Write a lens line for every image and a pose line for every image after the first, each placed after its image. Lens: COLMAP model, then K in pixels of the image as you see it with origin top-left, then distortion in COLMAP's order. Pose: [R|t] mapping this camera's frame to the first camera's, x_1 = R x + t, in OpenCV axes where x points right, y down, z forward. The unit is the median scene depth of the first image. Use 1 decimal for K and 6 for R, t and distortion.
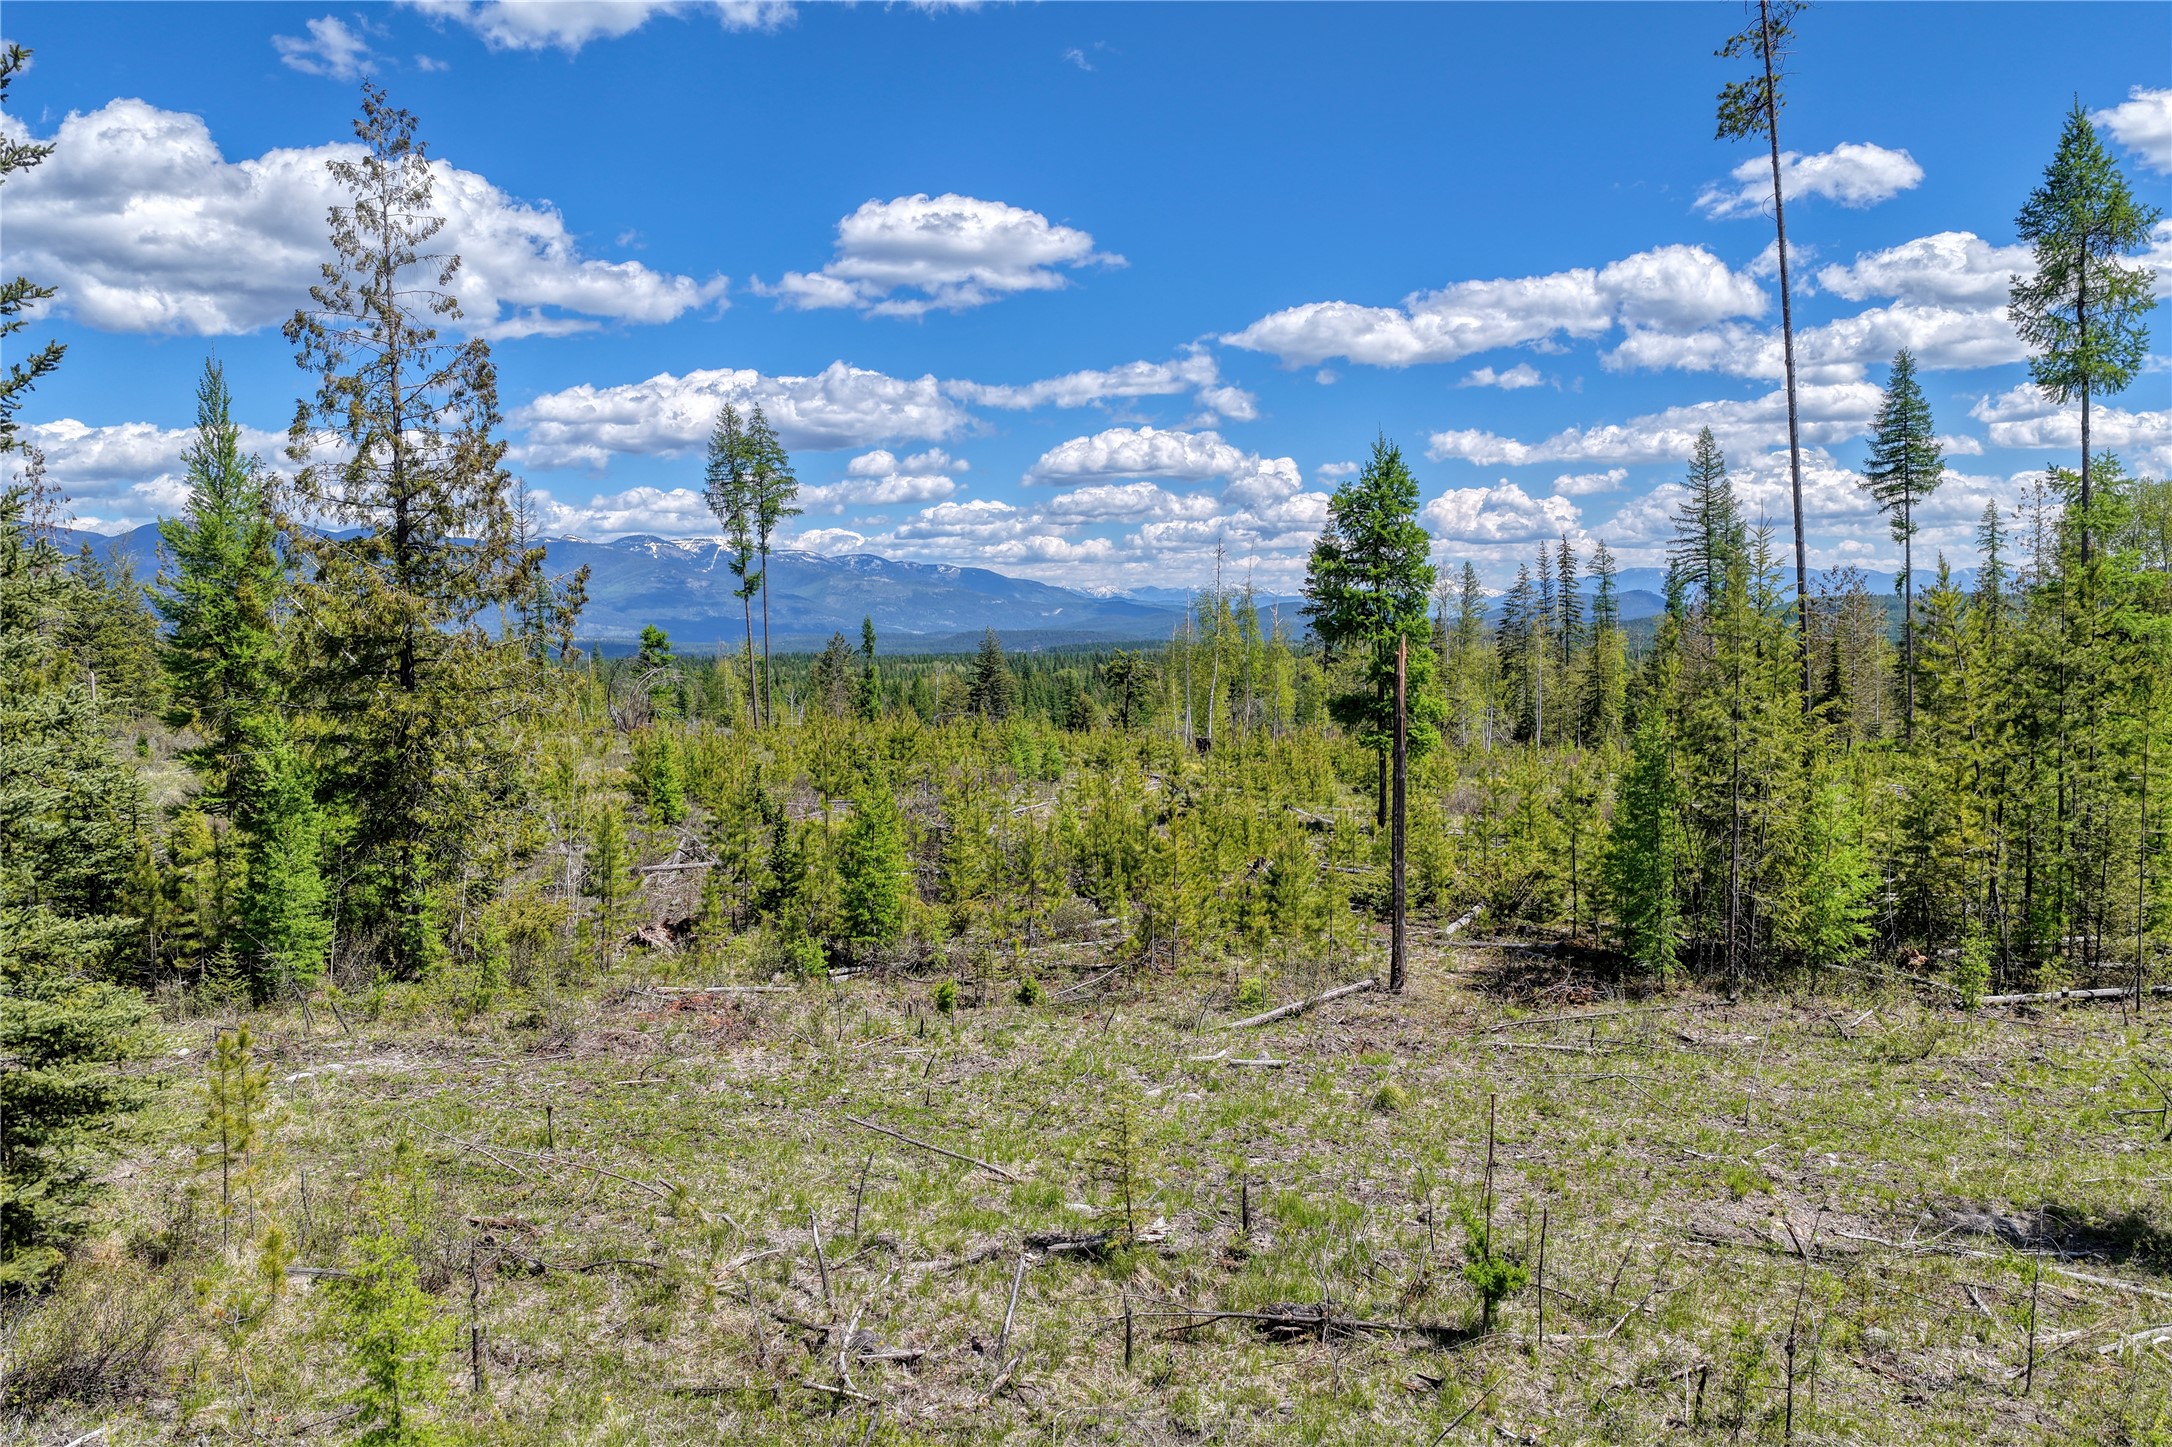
lens RADIAL K [[1815.1, 0, 1088.0], [0, 1815.1, 736.5], [0, 0, 1]] dist [-0.007427, 0.030748]
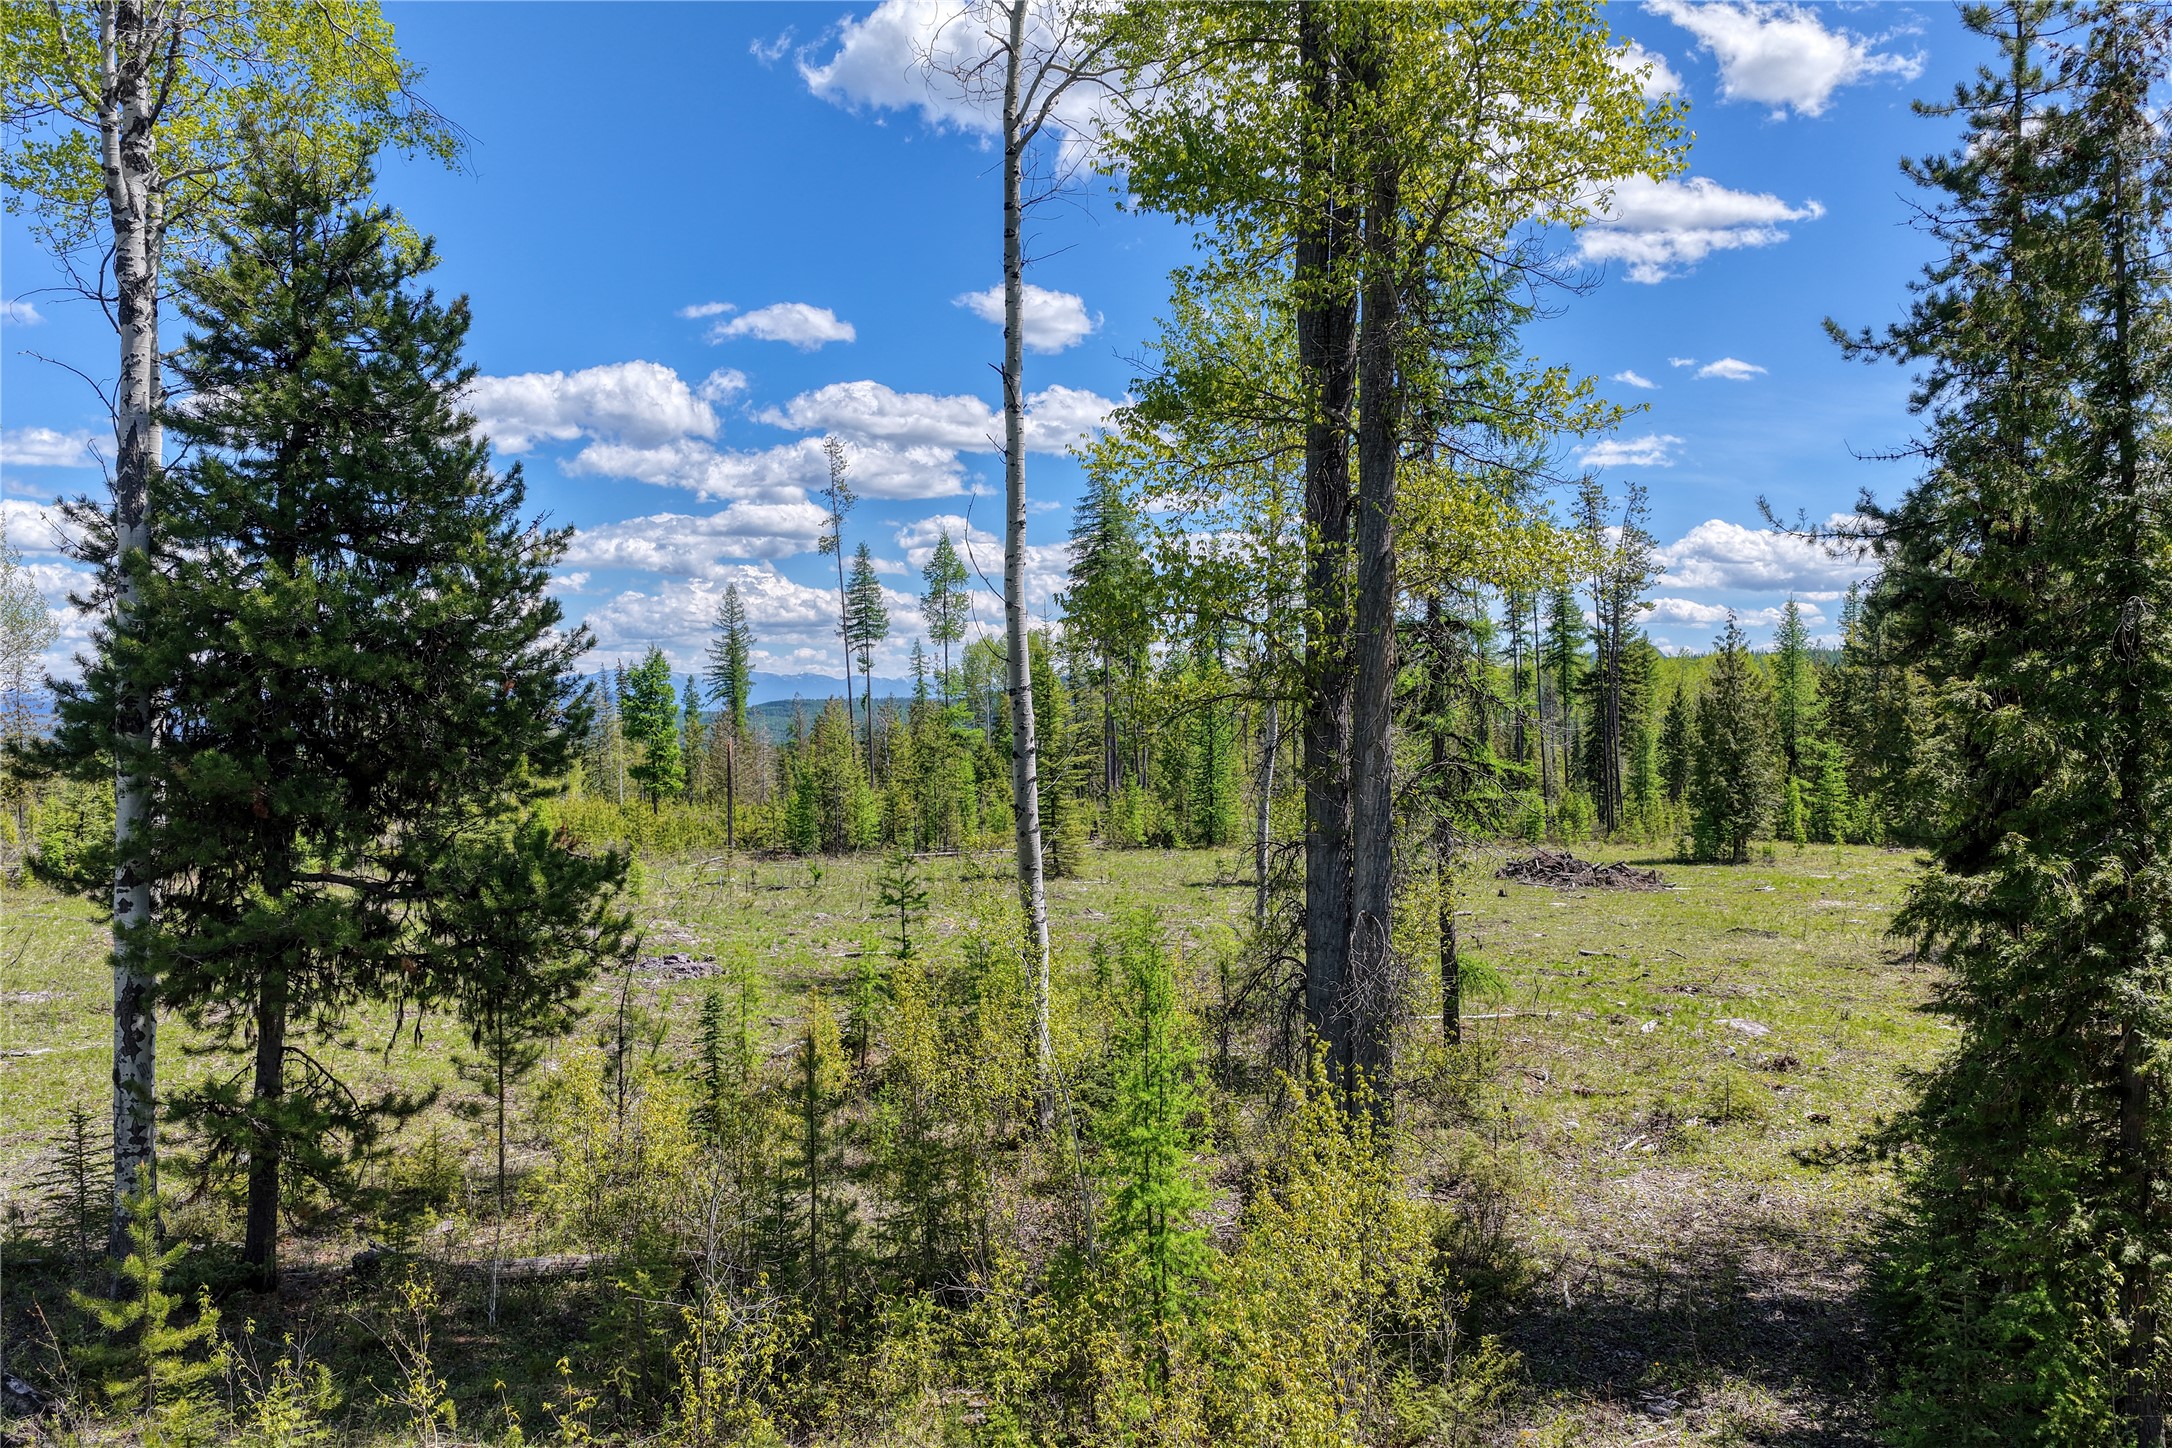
lens RADIAL K [[1815.1, 0, 1086.4], [0, 1815.1, 727.2], [0, 0, 1]] dist [-0.007427, 0.030748]
pose [[0.850466, 0.000102, 0.526029, -0.084199], [0.031813, 0.998160, -0.051628, 0.009337], [-0.525066, 0.060643, 0.848898, -0.171469]]
